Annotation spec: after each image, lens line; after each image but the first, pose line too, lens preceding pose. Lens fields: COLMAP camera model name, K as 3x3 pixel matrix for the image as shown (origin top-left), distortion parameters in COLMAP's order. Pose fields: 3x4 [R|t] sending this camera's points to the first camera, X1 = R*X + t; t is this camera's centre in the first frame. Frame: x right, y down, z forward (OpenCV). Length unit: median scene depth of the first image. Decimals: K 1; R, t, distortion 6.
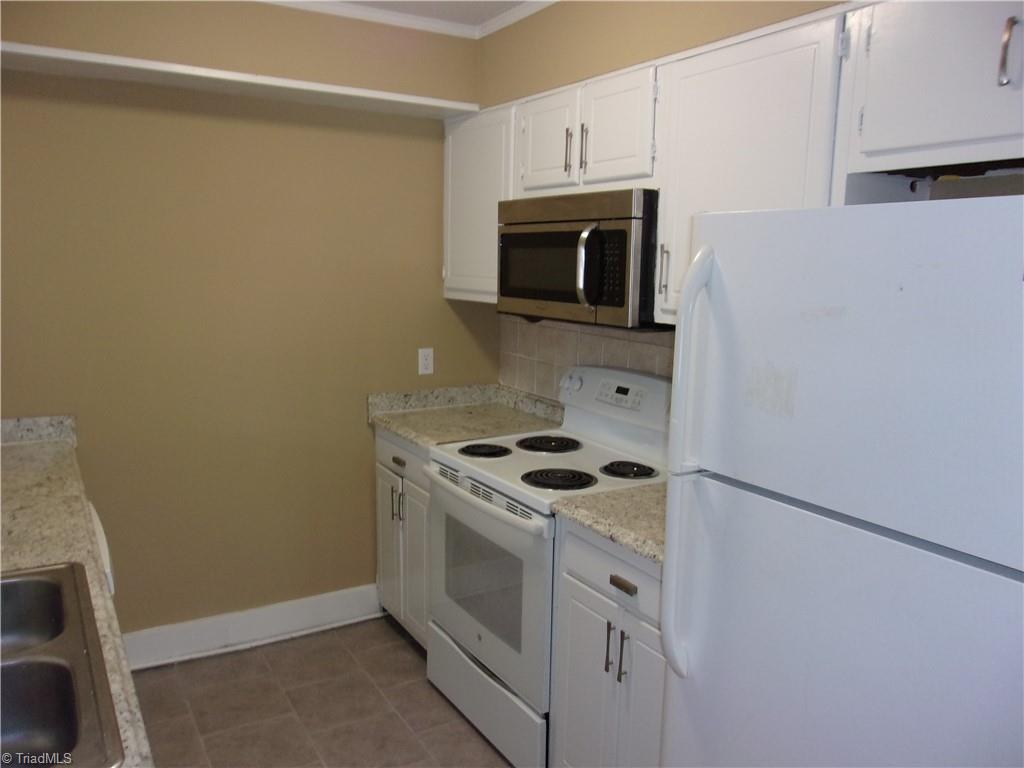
lens RADIAL K [[803.1, 0, 509.6], [0, 803.1, 387.5], [0, 0, 1]] dist [-0.008611, 0.029966]
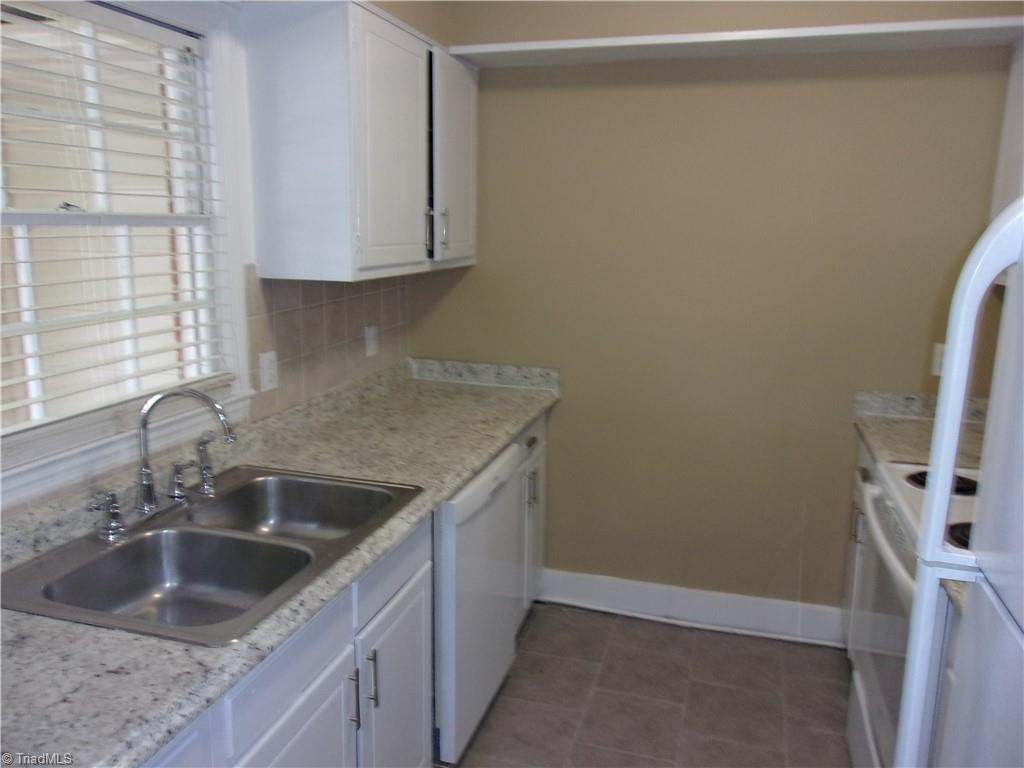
lens RADIAL K [[803.1, 0, 510.1], [0, 803.1, 382.0], [0, 0, 1]] dist [-0.008611, 0.029966]
pose [[0.676002, 0.133882, -0.724636, 0.235560], [-0.118981, 0.990285, 0.071967, -0.021695], [0.727231, 0.037568, 0.685364, 0.177800]]
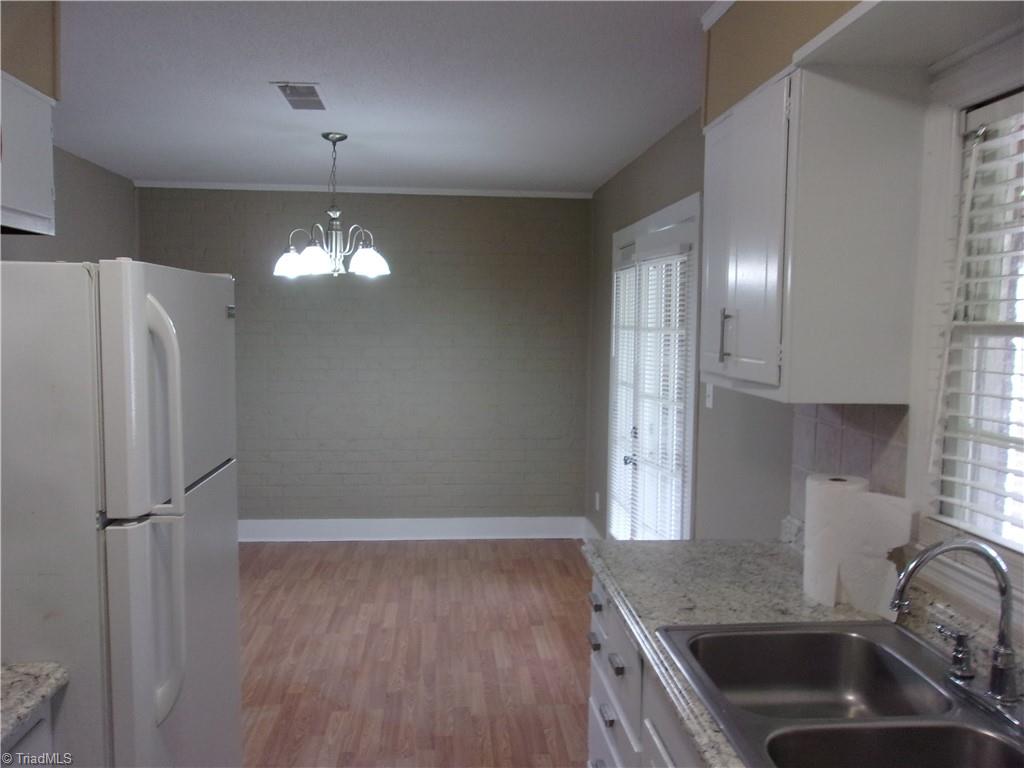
lens RADIAL K [[803.1, 0, 513.1], [0, 803.1, 381.7], [0, 0, 1]] dist [-0.008611, 0.029966]
pose [[-0.900170, -0.062933, 0.430968, -0.348309], [0.040939, 0.972898, 0.227580, -0.155728], [-0.433610, 0.222504, -0.873198, 0.938324]]
